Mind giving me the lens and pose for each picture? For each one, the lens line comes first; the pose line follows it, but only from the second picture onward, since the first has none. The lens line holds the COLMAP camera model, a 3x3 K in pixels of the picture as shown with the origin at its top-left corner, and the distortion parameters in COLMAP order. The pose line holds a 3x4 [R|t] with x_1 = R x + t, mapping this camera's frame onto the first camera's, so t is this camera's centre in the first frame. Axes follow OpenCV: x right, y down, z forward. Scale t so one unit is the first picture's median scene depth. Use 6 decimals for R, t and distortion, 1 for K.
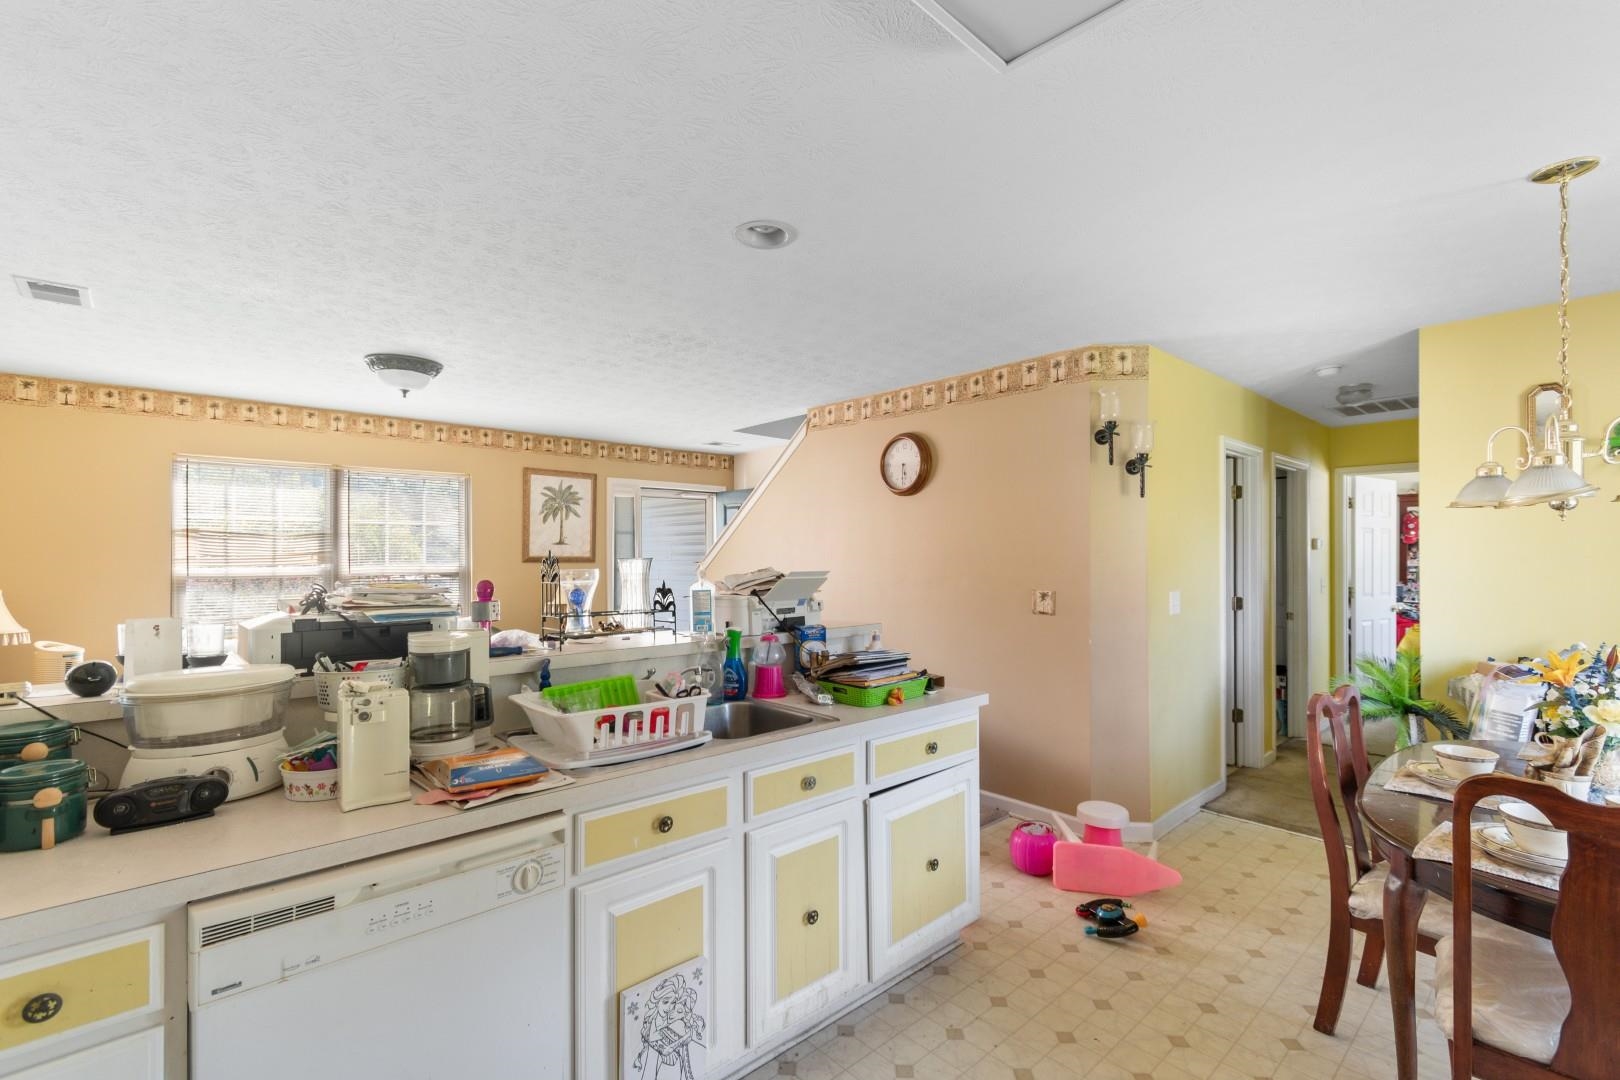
lens RADIAL K [[724.6, 0, 822.7], [0, 724.6, 550.5], [0, 0, 1]] dist [0.002828, -0.000289]
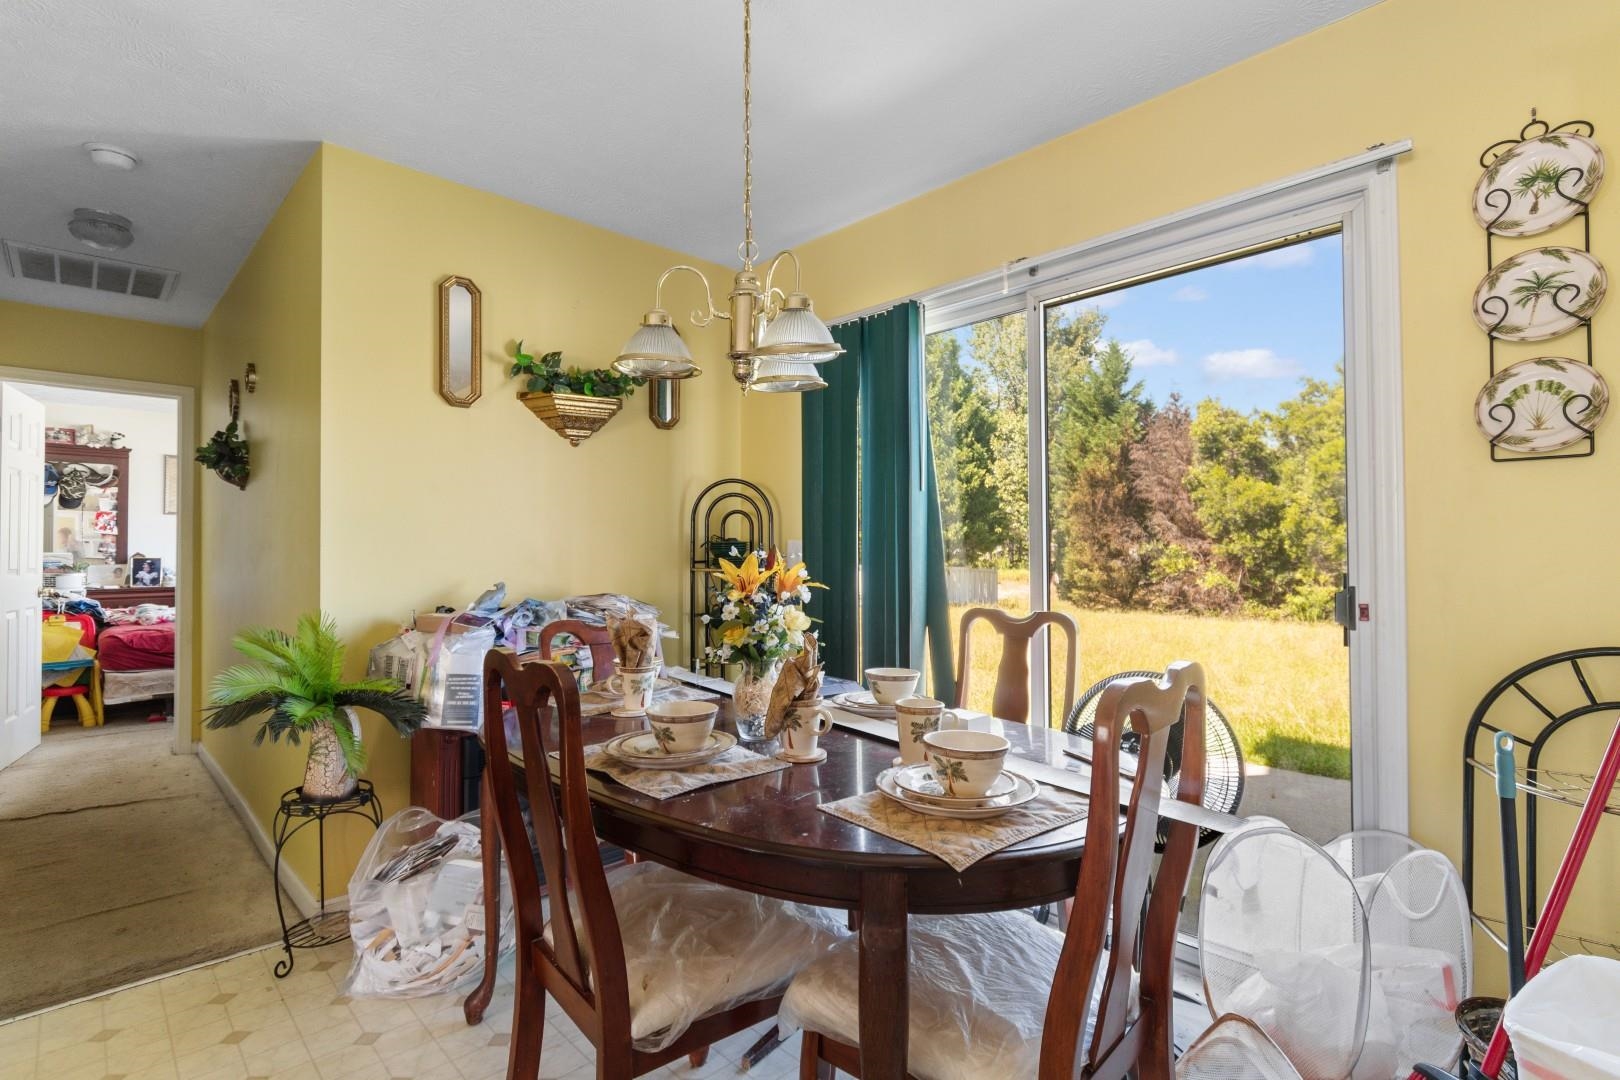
lens RADIAL K [[785.3, 0, 806.5], [0, 785.3, 543.3], [0, 0, 1]] dist [0.016960, -0.011337]
pose [[-0.015803, 0.012759, 0.999794, 0.054374], [-0.001655, 0.999917, -0.012787, 0.053972], [-0.999874, -0.001857, -0.015781, 0.378174]]
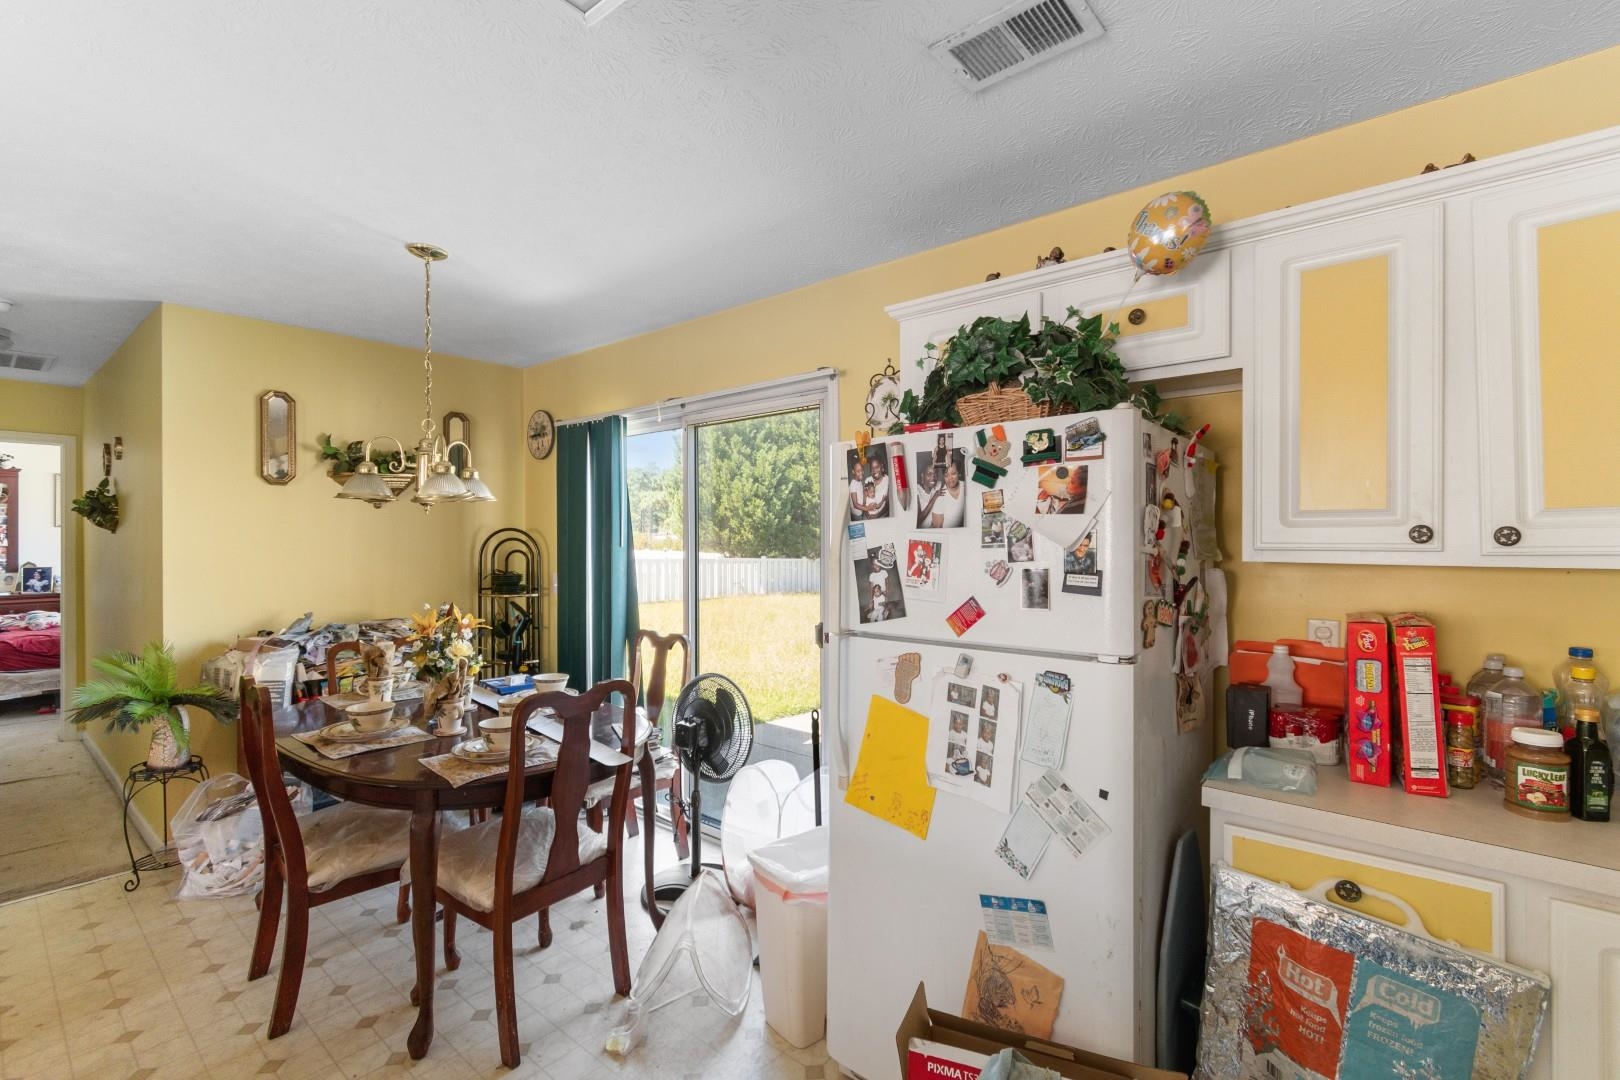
lens RADIAL K [[726.9, 0, 811.6], [0, 726.9, 542.5], [0, 0, 1]] dist [0.005960, -0.001360]
pose [[-0.128033, -0.005080, 0.991757, -0.158478], [-0.005587, 0.999975, 0.004401, 0.000671], [-0.991754, -0.004978, -0.128058, 0.189286]]
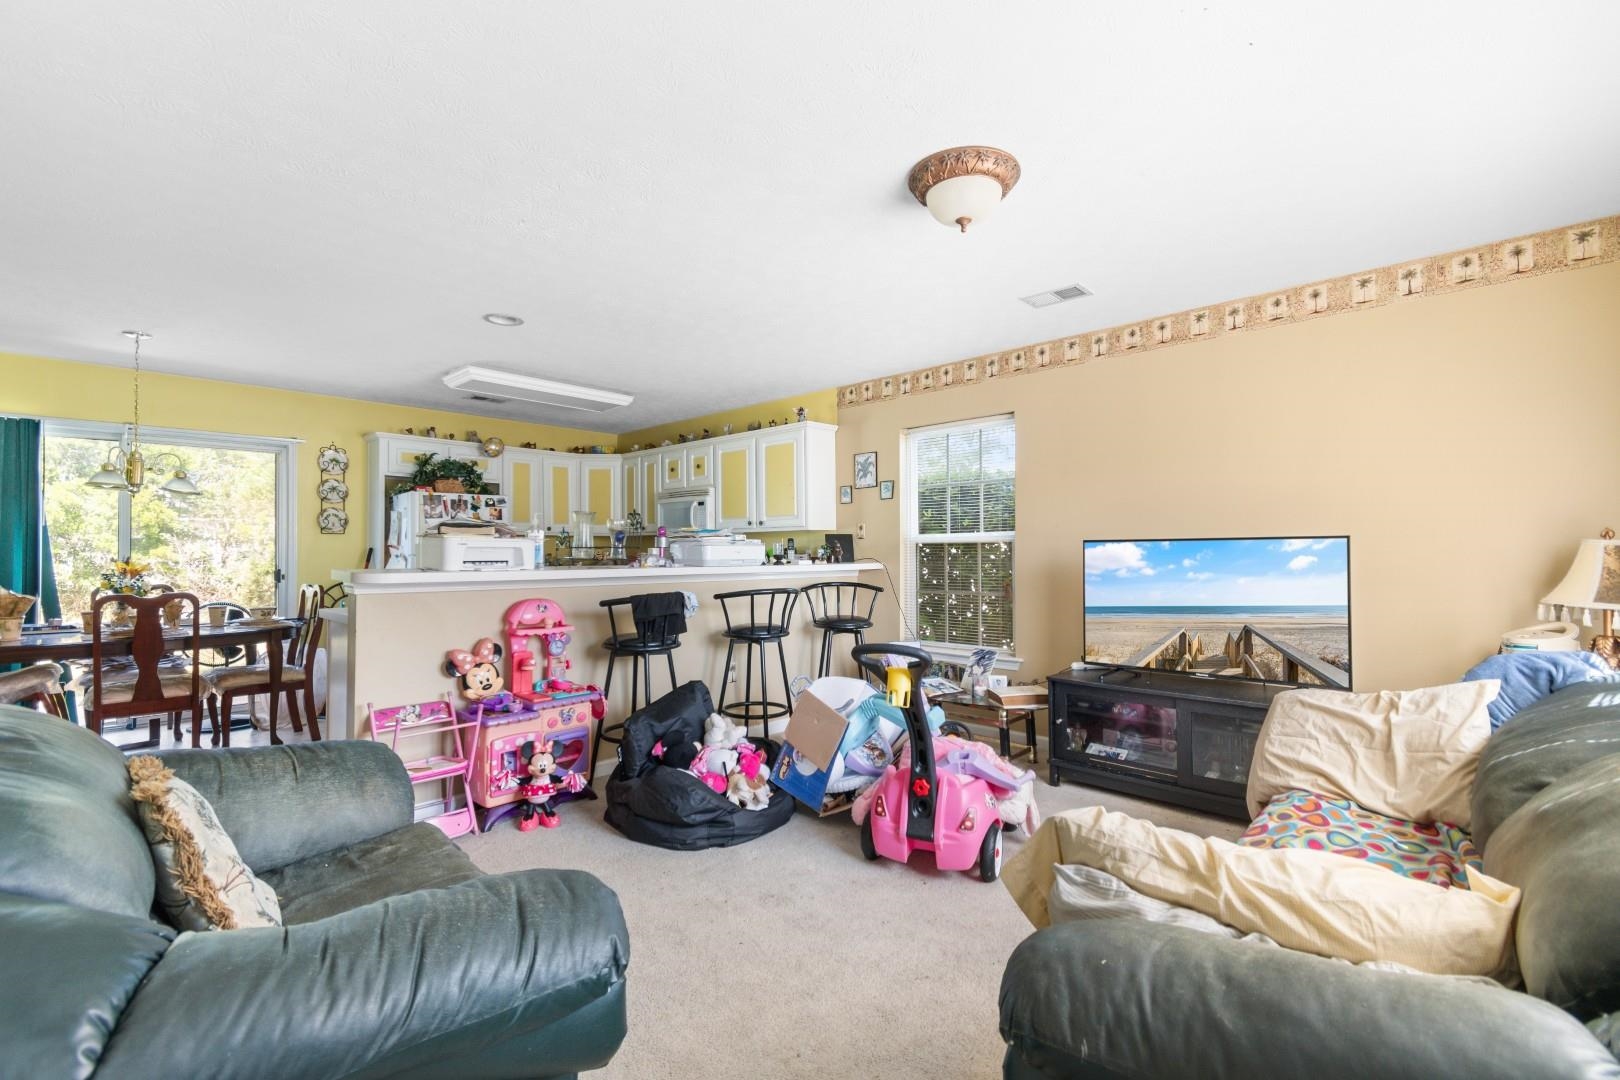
lens RADIAL K [[726.9, 0, 811.6], [0, 726.9, 542.5], [0, 0, 1]] dist [0.005960, -0.001360]
pose [[-0.998838, 0.003806, -0.048038, -0.343045], [0.004652, 0.999836, -0.017513, 0.051728], [0.047963, -0.017716, -0.998692, 1.297544]]
